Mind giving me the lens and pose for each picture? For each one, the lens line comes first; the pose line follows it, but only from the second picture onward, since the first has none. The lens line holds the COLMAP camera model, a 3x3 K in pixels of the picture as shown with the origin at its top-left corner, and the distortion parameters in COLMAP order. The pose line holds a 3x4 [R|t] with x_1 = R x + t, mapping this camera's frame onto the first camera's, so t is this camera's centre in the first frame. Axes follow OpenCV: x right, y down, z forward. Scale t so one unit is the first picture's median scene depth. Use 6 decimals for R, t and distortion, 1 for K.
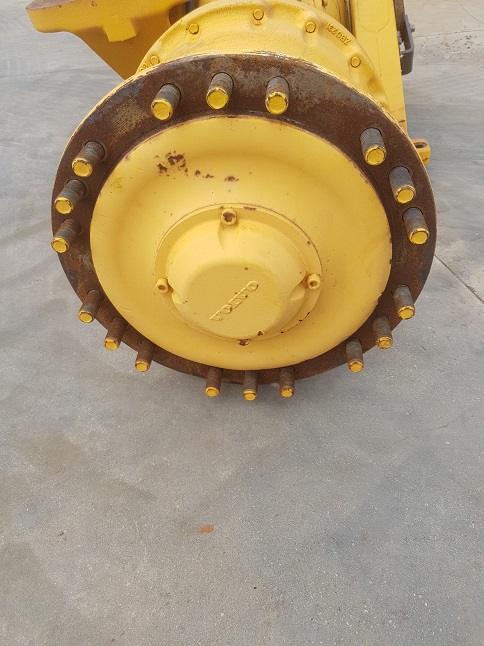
lens RADIAL K [[489.5, 0, 246.8], [0, 489.5, 320.6], [0, 0, 1]] dist [0.044105, -0.071894]
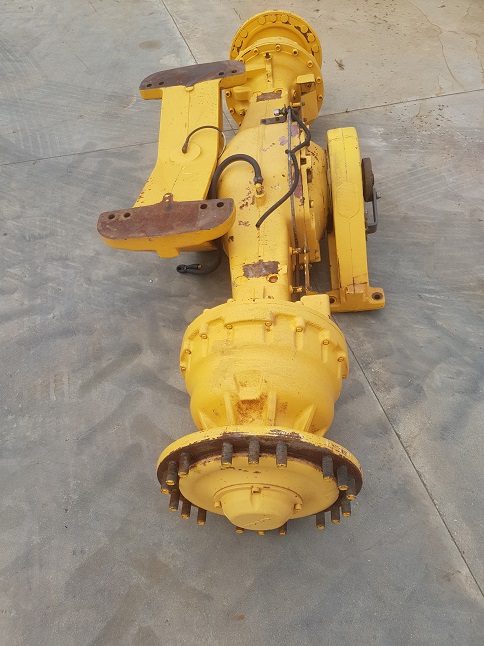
lens RADIAL K [[489.5, 0, 250.2], [0, 489.5, 313.8], [0, 0, 1]] dist [0.044105, -0.071894]
pose [[0.999504, 0.000145, 0.031499, -0.096646], [-0.005108, 0.987503, 0.157520, -0.974194], [-0.031082, -0.157603, 0.987013, -0.672649]]
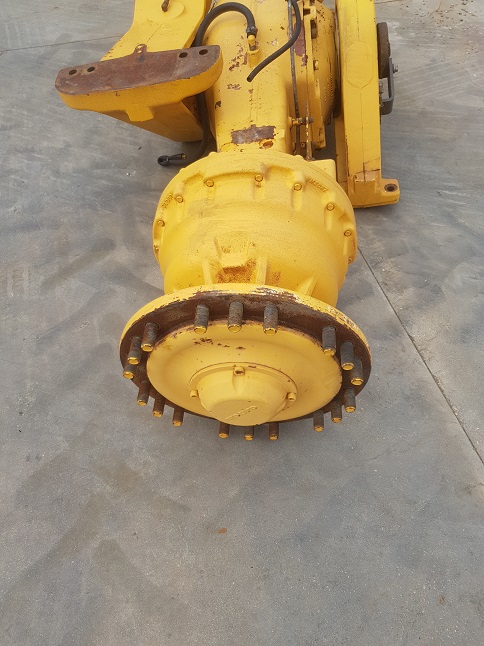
lens RADIAL K [[489.5, 0, 251.4], [0, 489.5, 318.7], [0, 0, 1]] dist [0.044105, -0.071894]
pose [[0.999536, 0.007062, 0.029644, -0.035596], [-0.013657, 0.973428, 0.228584, -0.587121], [-0.027242, -0.228882, 0.973073, -0.406567]]
